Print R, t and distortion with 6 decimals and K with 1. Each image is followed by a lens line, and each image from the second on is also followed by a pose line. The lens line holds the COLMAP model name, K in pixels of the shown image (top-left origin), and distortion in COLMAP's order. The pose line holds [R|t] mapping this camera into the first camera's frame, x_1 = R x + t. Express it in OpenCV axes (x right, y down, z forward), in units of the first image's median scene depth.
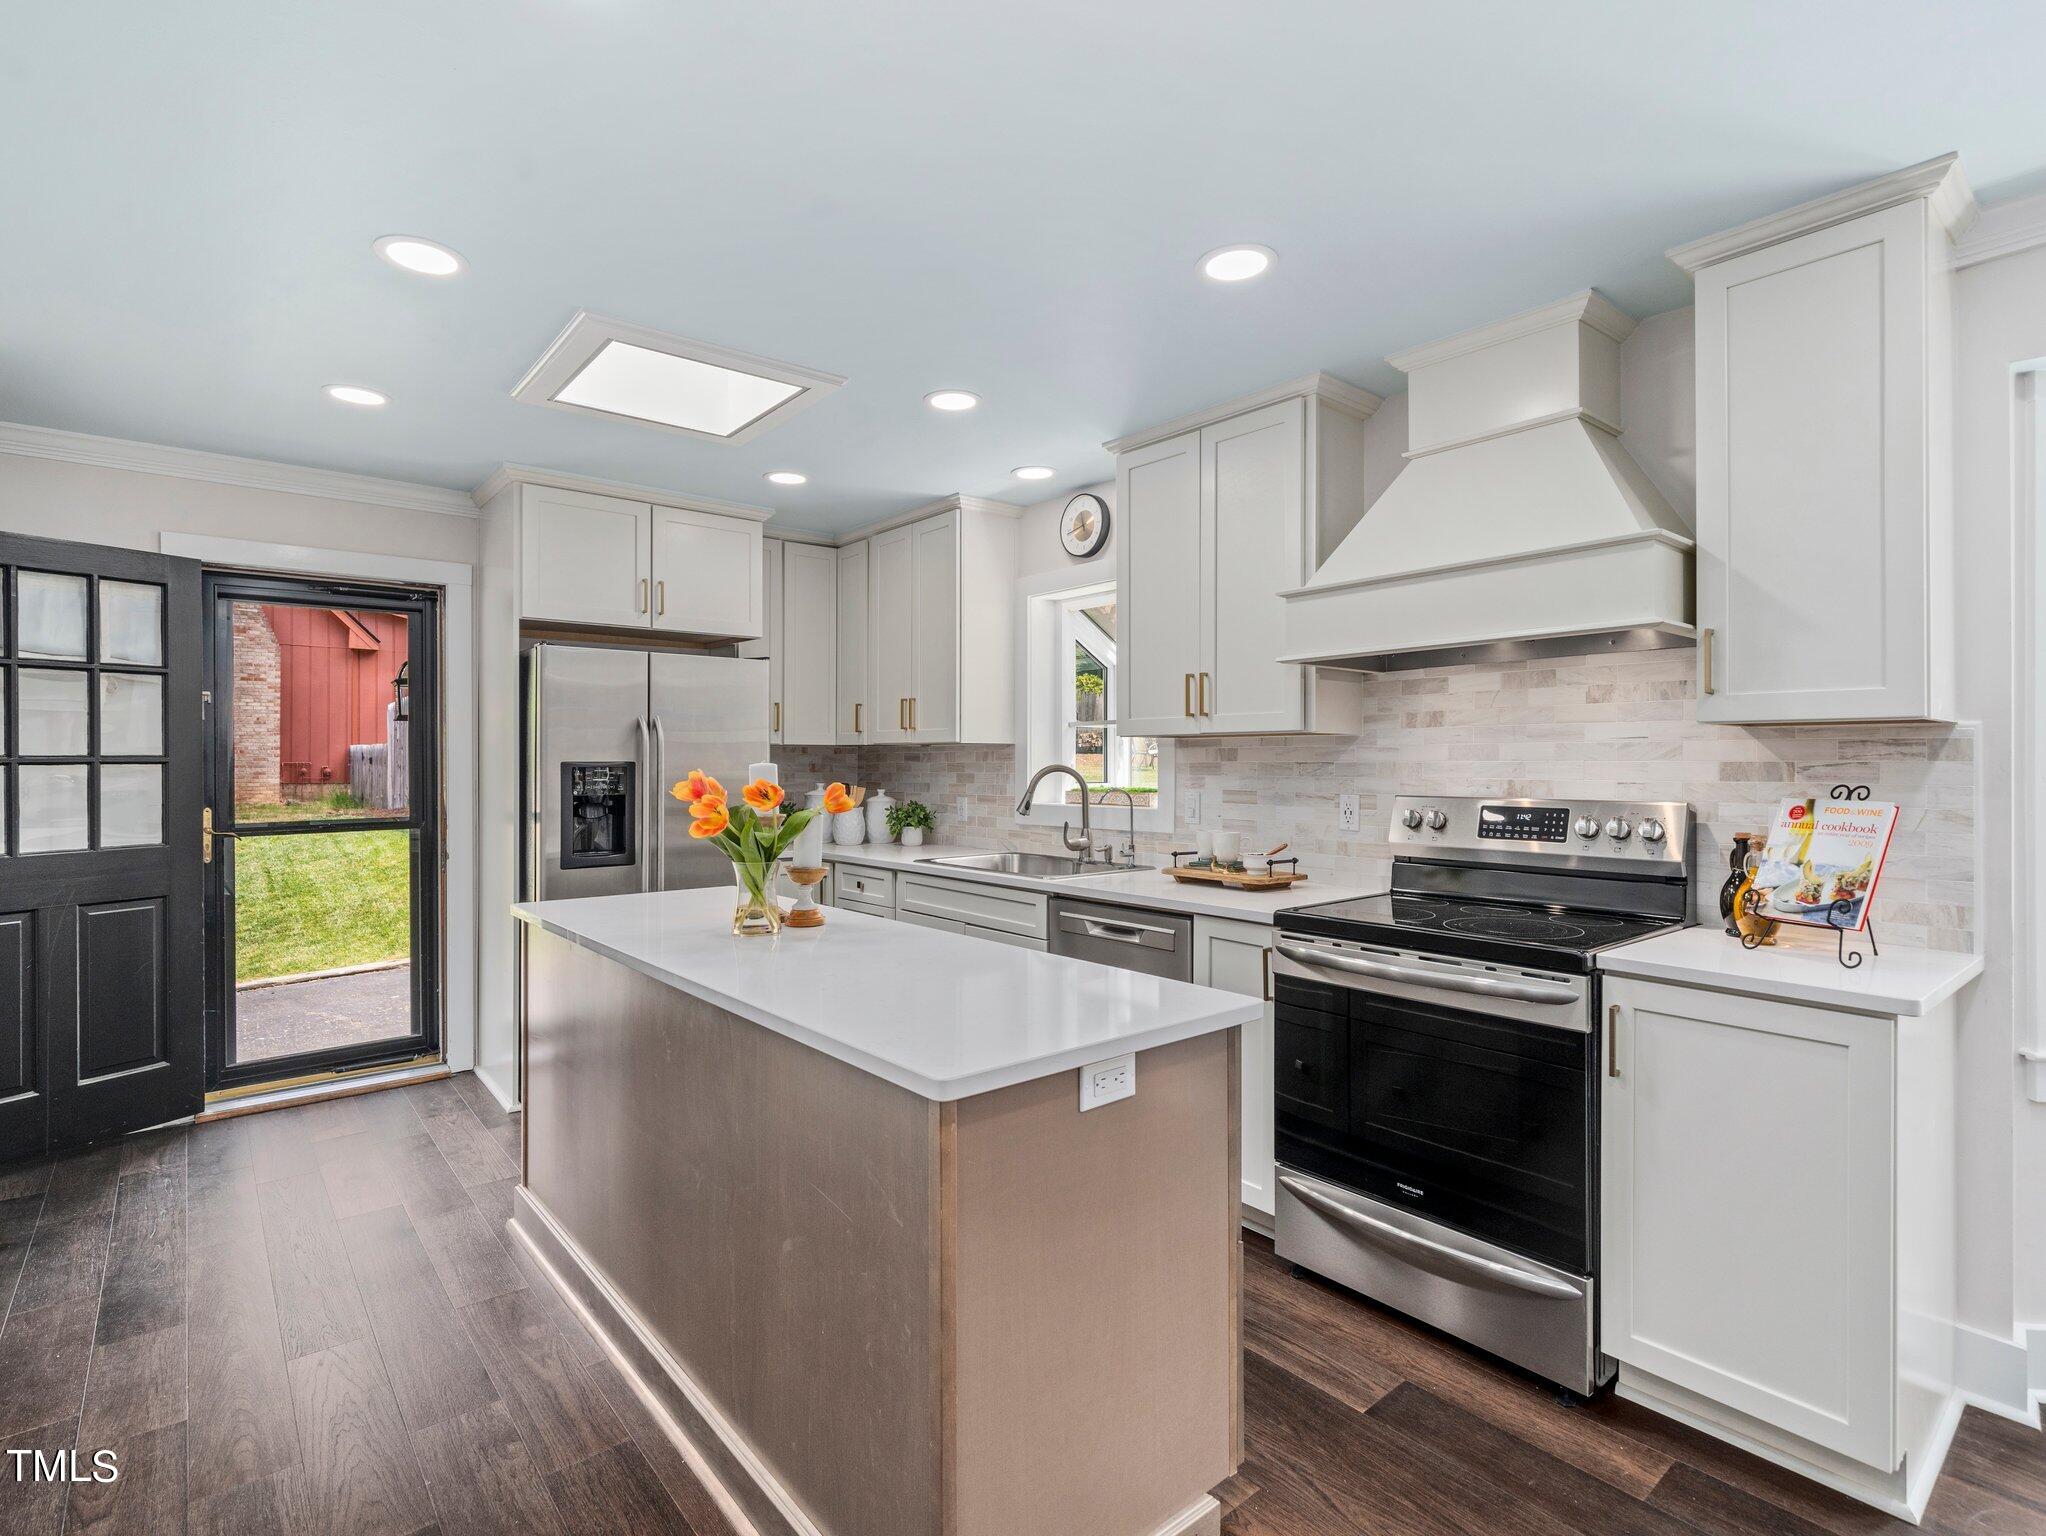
lens RADIAL K [[996.8, 0, 1023.3], [0, 996.8, 756.6], [0, 0, 1]] dist [0.001413, 0.000157]
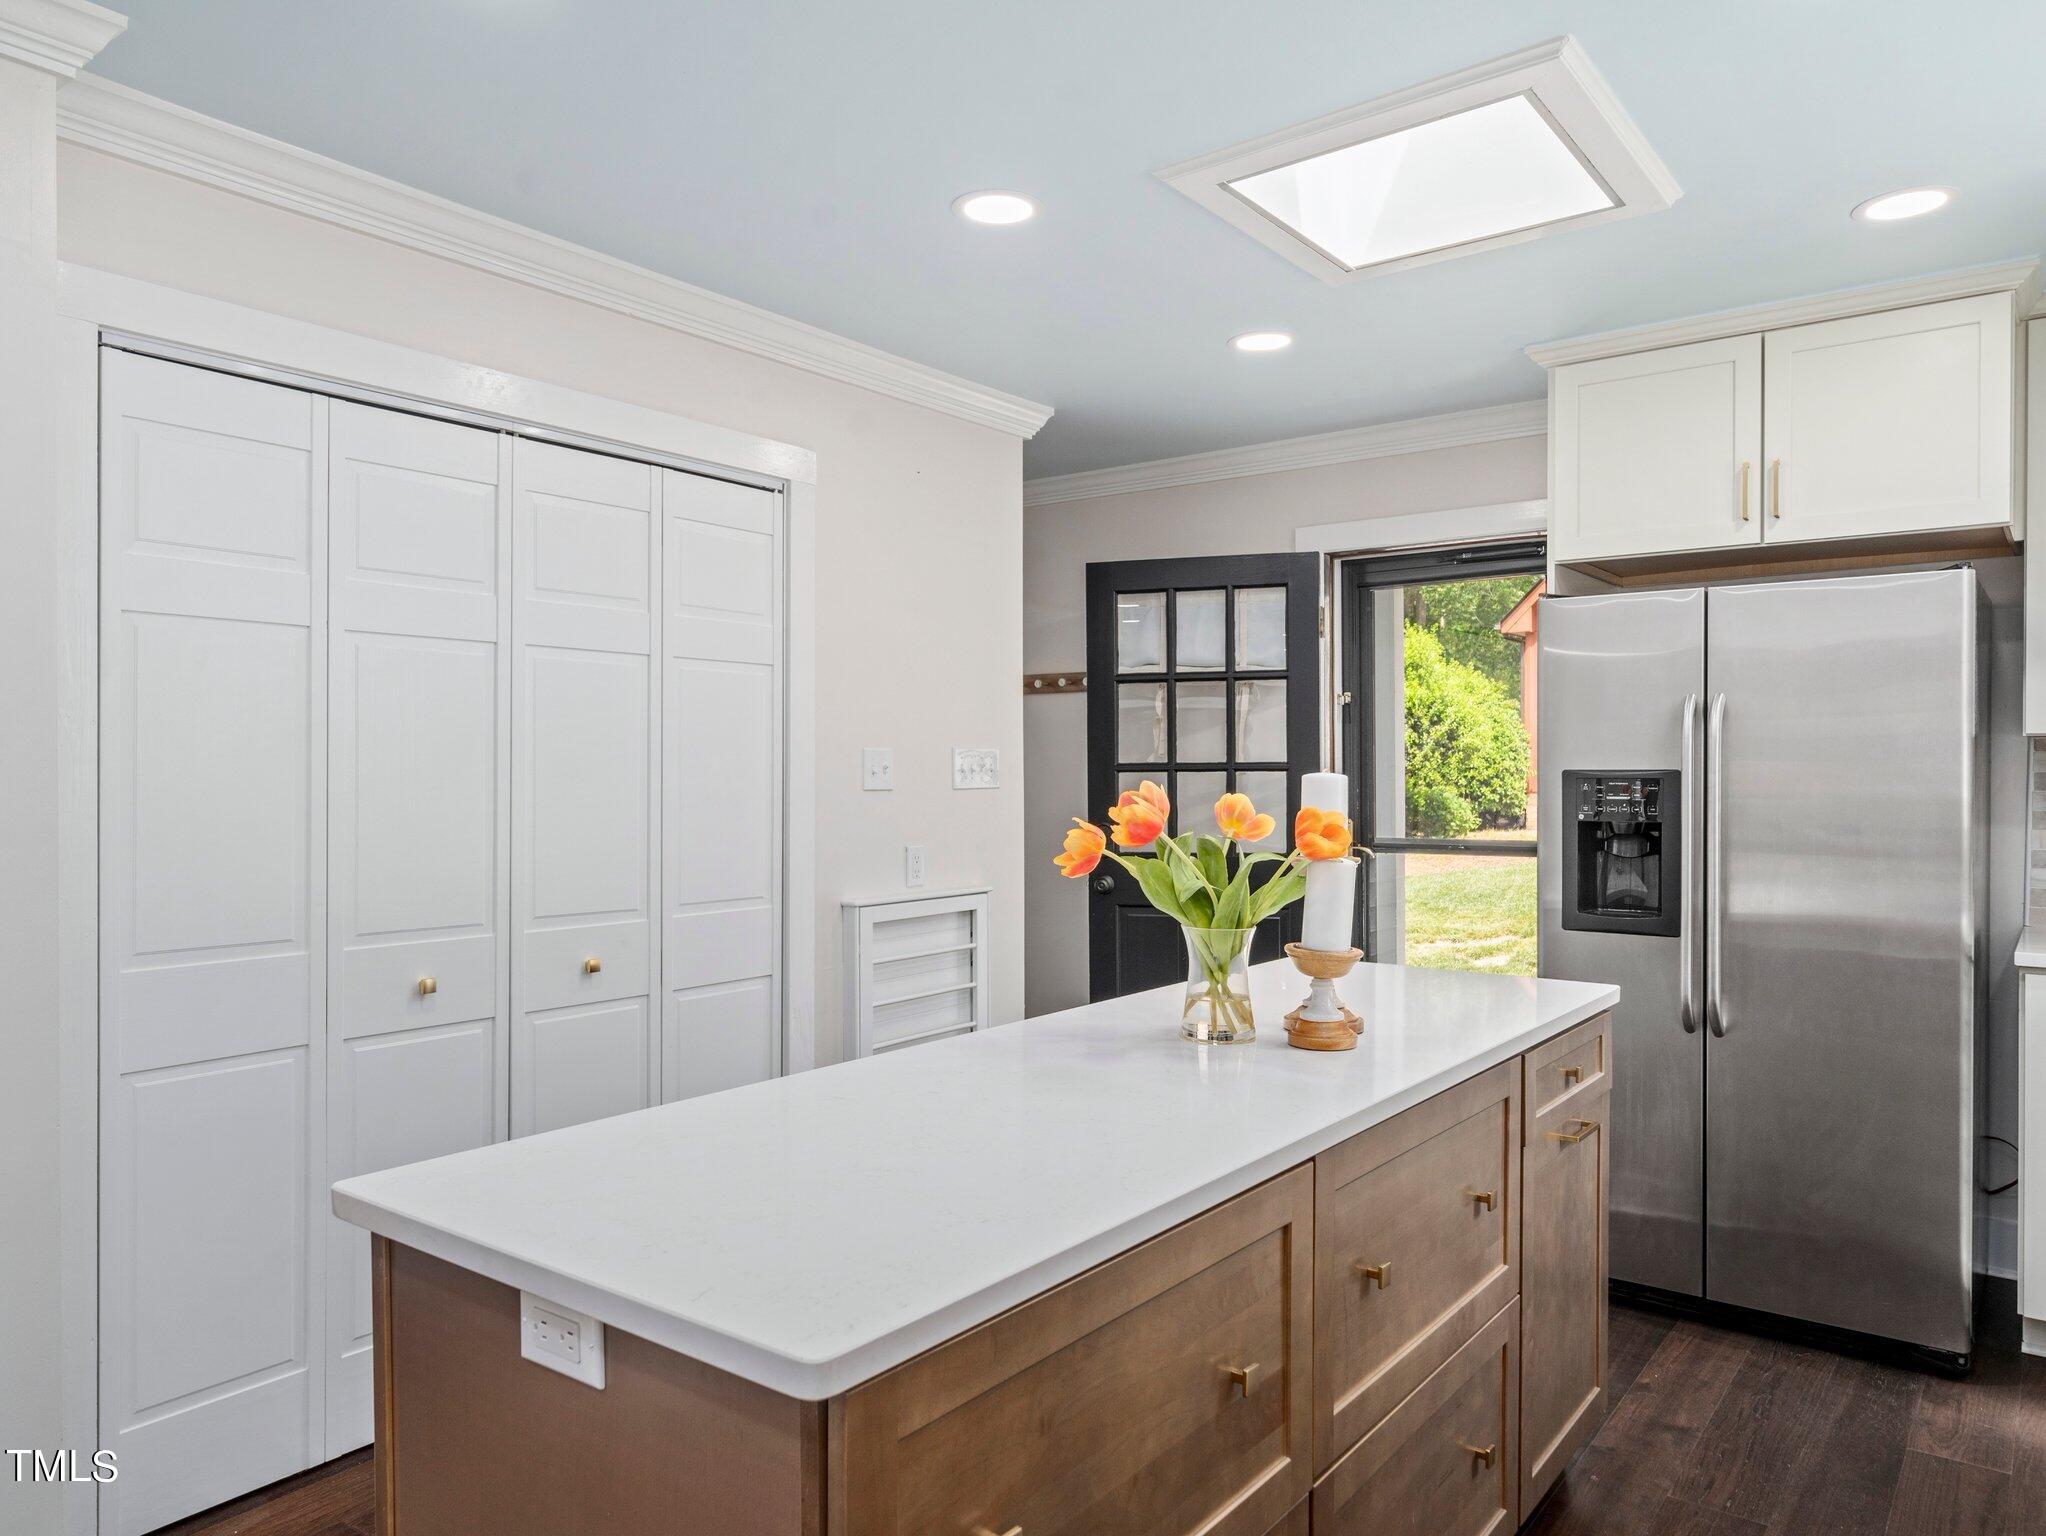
lens RADIAL K [[1383.6, 0, 1023.9], [0, 1383.6, 770.6], [0, 0, 1]] dist [0.003460, 0.001066]
pose [[0.220533, 0.004425, -0.975369, 0.408650], [0.006356, 0.999962, 0.005974, -0.002340], [0.975359, -0.007517, 0.220497, 0.485788]]
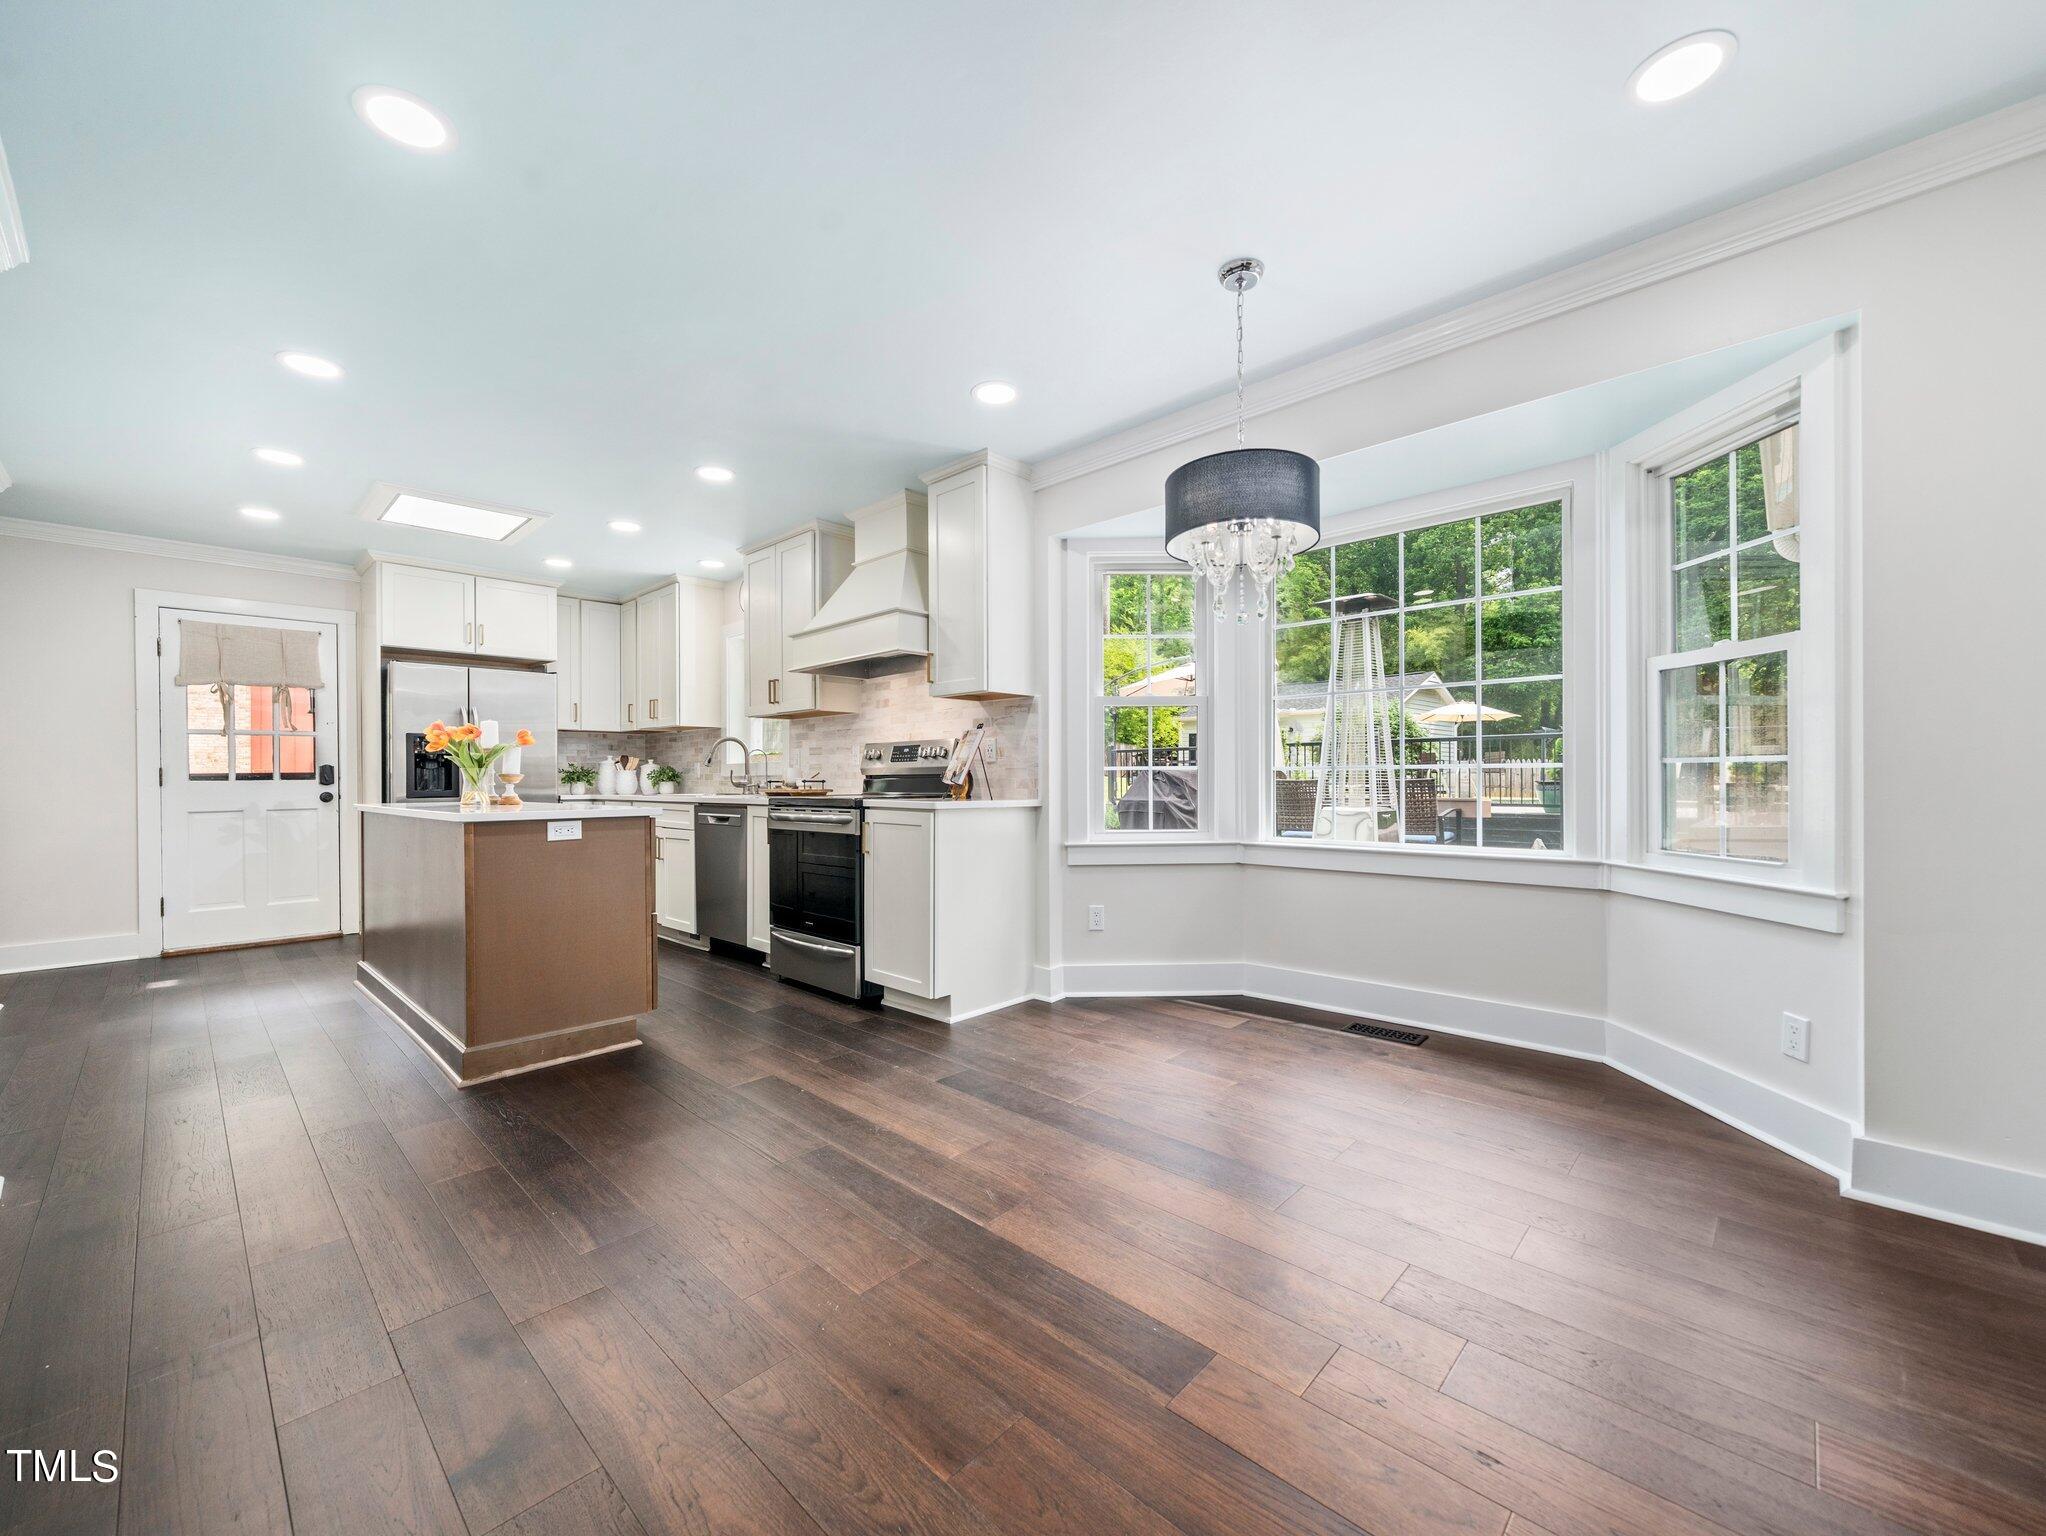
lens RADIAL K [[818.1, 0, 1023.2], [0, 818.1, 778.4], [0, 0, 1]] dist [0.001266, -0.000461]
pose [[0.993870, -0.006801, 0.110343, 0.443962], [0.006030, 0.999955, 0.007316, 0.085122], [-0.110388, -0.006606, 0.993867, -0.507842]]
